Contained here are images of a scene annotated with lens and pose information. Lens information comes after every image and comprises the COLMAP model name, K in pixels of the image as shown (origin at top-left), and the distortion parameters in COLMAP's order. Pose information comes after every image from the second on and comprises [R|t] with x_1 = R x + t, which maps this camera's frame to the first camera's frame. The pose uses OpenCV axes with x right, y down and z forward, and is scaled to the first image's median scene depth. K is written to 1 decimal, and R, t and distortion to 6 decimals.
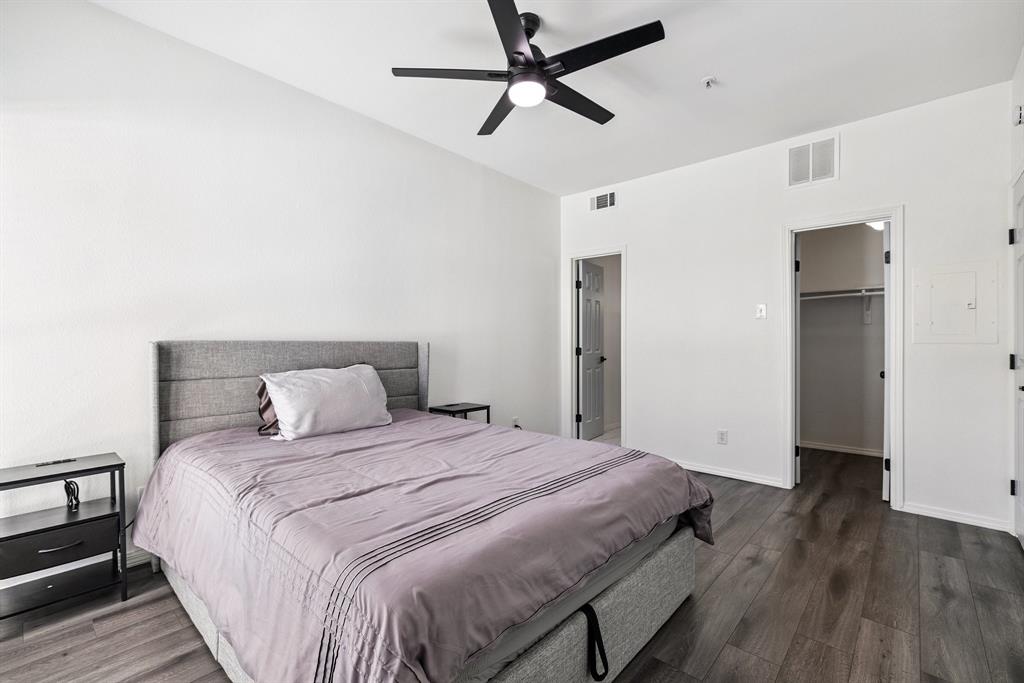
lens RADIAL K [[453.0, 0, 505.5], [0, 453.0, 340.5], [0, 0, 1]] dist [-0.000122, 0.001132]
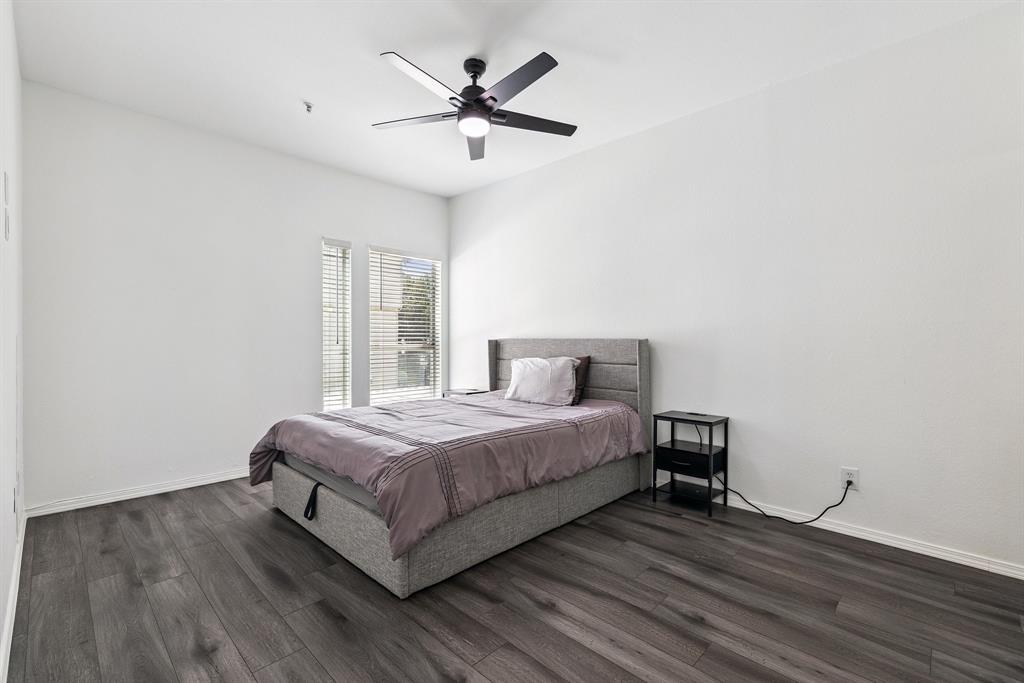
lens RADIAL K [[453.0, 0, 504.2], [0, 453.0, 343.1], [0, 0, 1]] dist [-0.000122, 0.001132]
pose [[-0.053775, 0.003623, -0.998547, 0.999790], [0.001338, 0.999993, 0.003556, 0.010642], [0.998552, -0.001145, -0.053779, 0.942230]]
